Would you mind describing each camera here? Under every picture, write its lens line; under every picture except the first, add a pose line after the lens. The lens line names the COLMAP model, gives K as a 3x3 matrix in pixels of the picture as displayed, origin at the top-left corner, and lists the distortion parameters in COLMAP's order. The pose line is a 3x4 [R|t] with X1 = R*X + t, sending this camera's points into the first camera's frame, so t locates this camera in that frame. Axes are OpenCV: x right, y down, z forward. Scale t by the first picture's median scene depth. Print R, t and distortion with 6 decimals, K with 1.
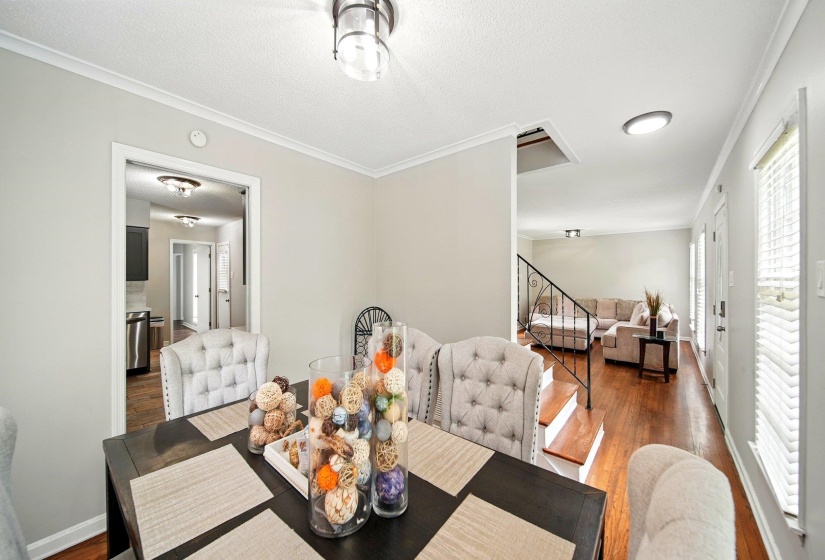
lens RADIAL K [[294.2, 0, 411.7], [0, 294.2, 278.9], [0, 0, 1]] dist [-0.000308, -0.001174]
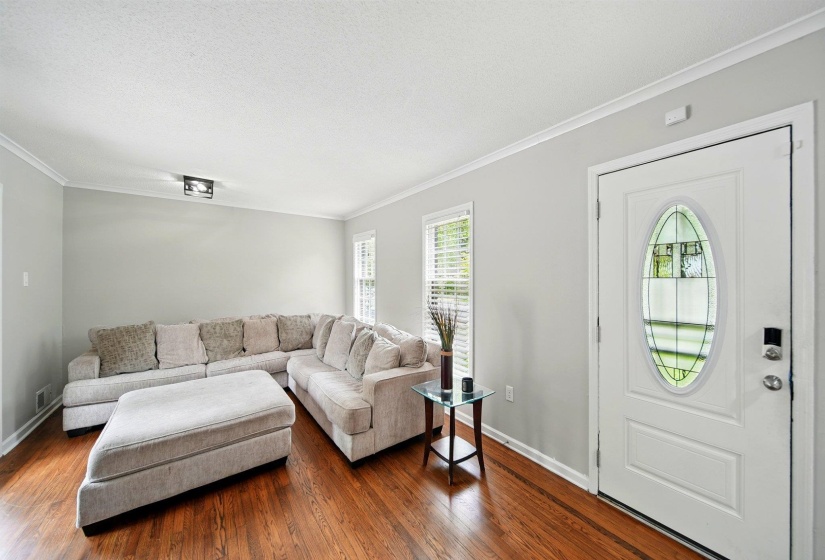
lens RADIAL K [[294.2, 0, 414.8], [0, 294.2, 279.6], [0, 0, 1]] dist [-0.000308, -0.001174]
pose [[0.228239, -0.003538, 0.973599, 0.255606], [0.008019, 0.999966, 0.001754, -0.005975], [-0.973572, 0.007407, 0.228259, 0.845719]]
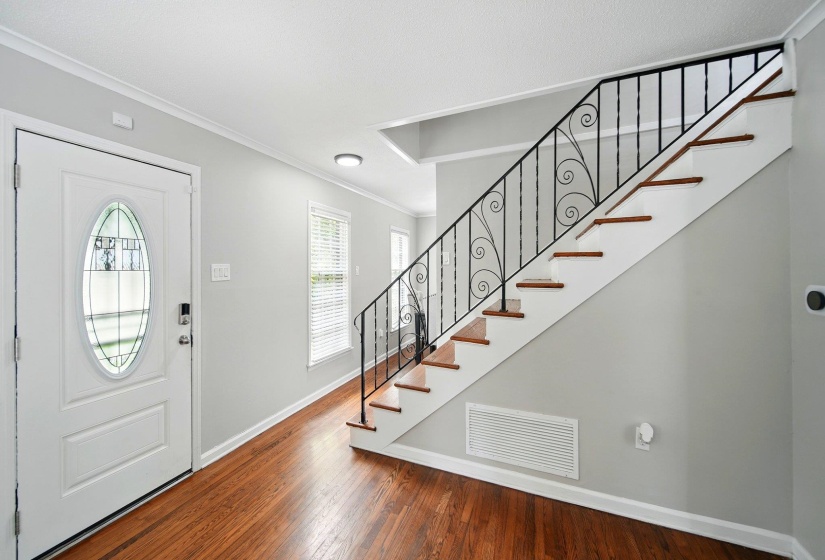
lens RADIAL K [[294.2, 0, 419.2], [0, 294.2, 268.3], [0, 0, 1]] dist [-0.000308, -0.001174]
pose [[-0.948134, 0.001323, -0.317867, 0.432516], [0.000481, 0.999996, 0.002727, -0.008872], [0.317870, 0.002433, -0.948131, 1.108527]]
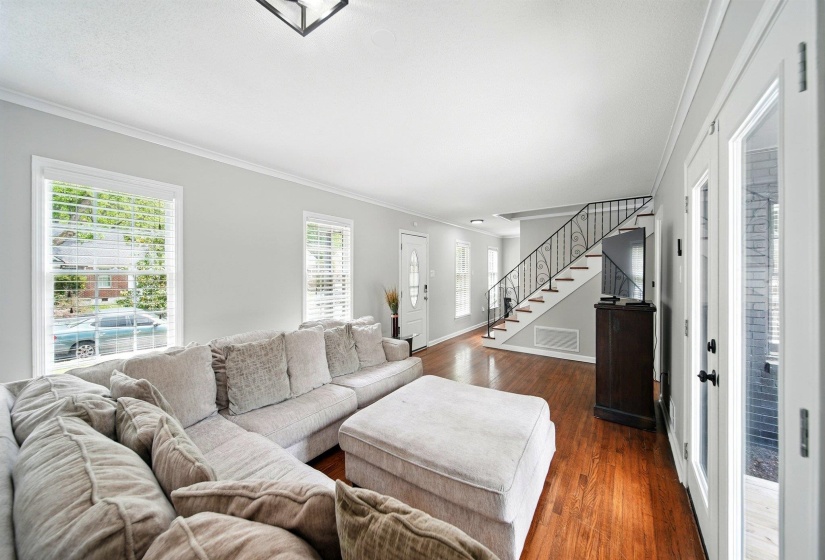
lens RADIAL K [[294.2, 0, 416.8], [0, 294.2, 268.6], [0, 0, 1]] dist [-0.000308, -0.001174]
pose [[-0.995890, -0.006174, -0.090356, 0.786792], [-0.005996, 0.999980, -0.002242, -0.019126], [0.090368, -0.001691, -0.995907, 1.812860]]
